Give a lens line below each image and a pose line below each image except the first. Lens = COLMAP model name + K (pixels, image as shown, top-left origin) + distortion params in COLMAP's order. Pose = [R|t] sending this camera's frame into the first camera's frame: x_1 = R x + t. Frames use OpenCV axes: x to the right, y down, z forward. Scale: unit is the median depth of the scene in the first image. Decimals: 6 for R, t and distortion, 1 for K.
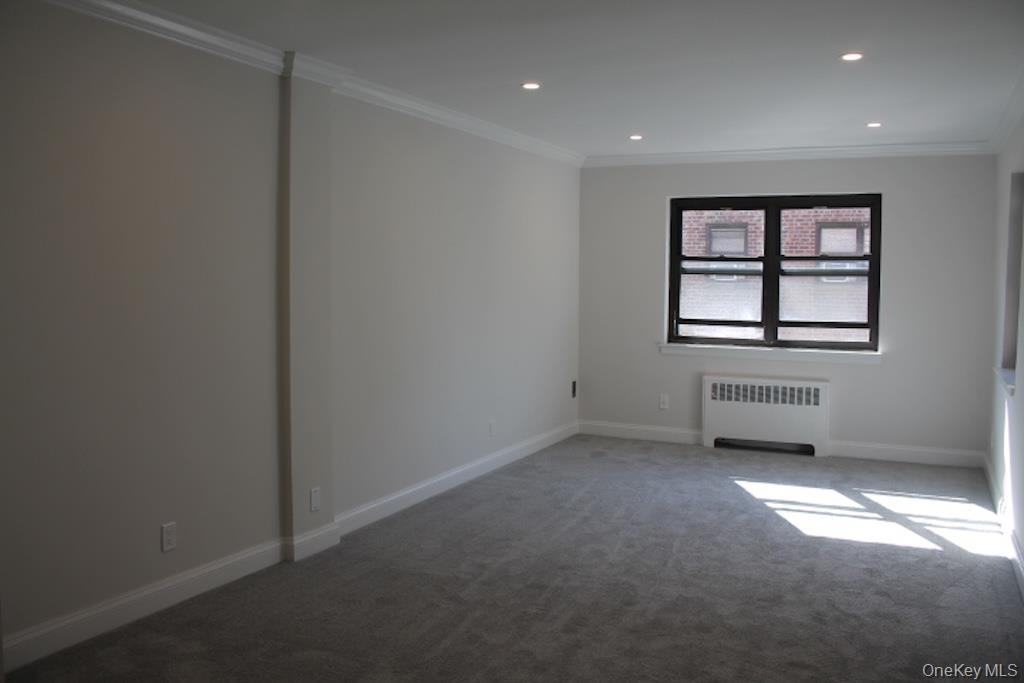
lens RADIAL K [[847.4, 0, 512.0], [0, 847.4, 341.5], [0, 0, 1]] dist [-0.155039, 0.142361]
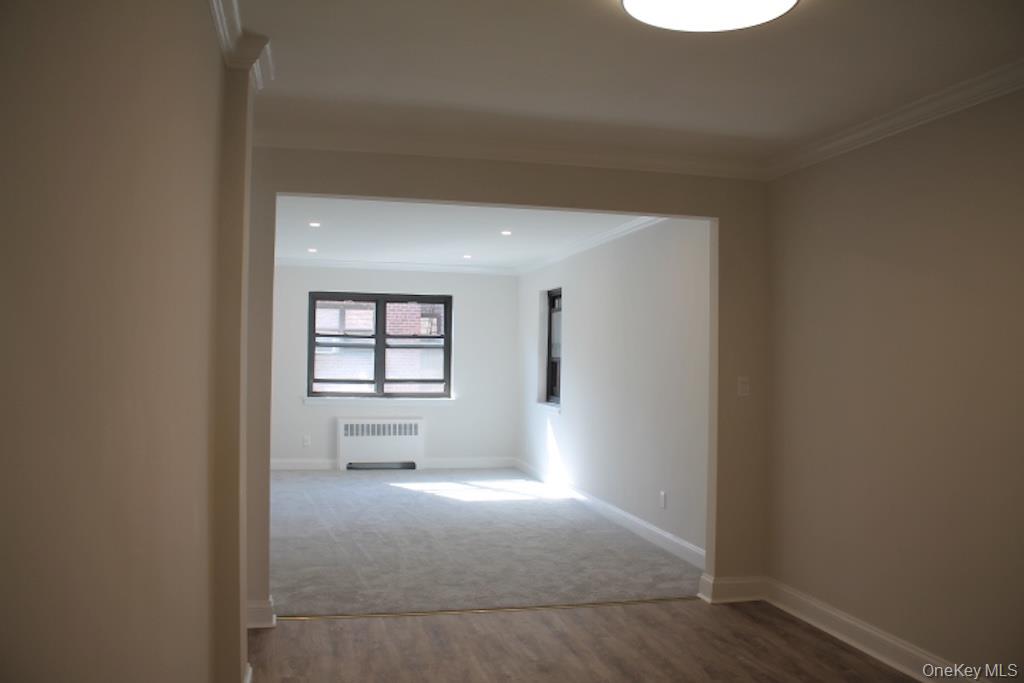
lens RADIAL K [[857.2, 0, 499.4], [0, 857.2, 336.4], [0, 0, 1]] dist [-0.165304, 0.142936]
pose [[0.773712, 0.020241, 0.633215, -0.471772], [0.037894, 0.996221, -0.078146, 0.024770], [-0.632404, 0.084457, 0.770021, -0.275705]]
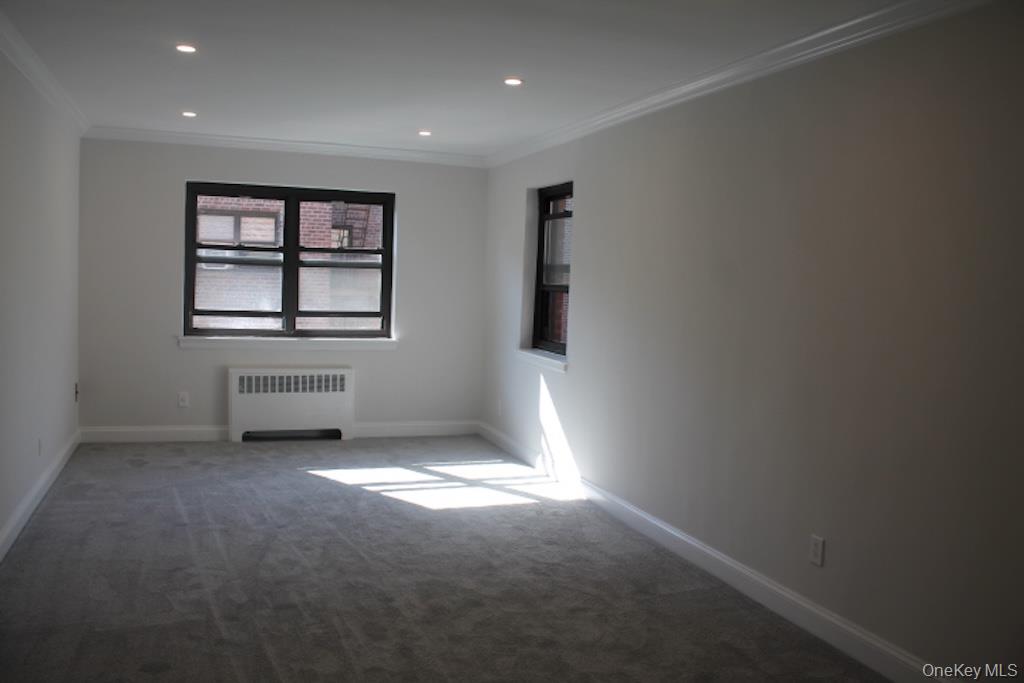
lens RADIAL K [[857.2, 0, 499.4], [0, 857.2, 336.4], [0, 0, 1]] dist [-0.165304, 0.142936]
pose [[0.694289, -0.030720, 0.719040, -0.255748], [0.022366, 0.999527, 0.021107, -0.010129], [-0.719349, 0.001428, 0.694648, 0.108125]]
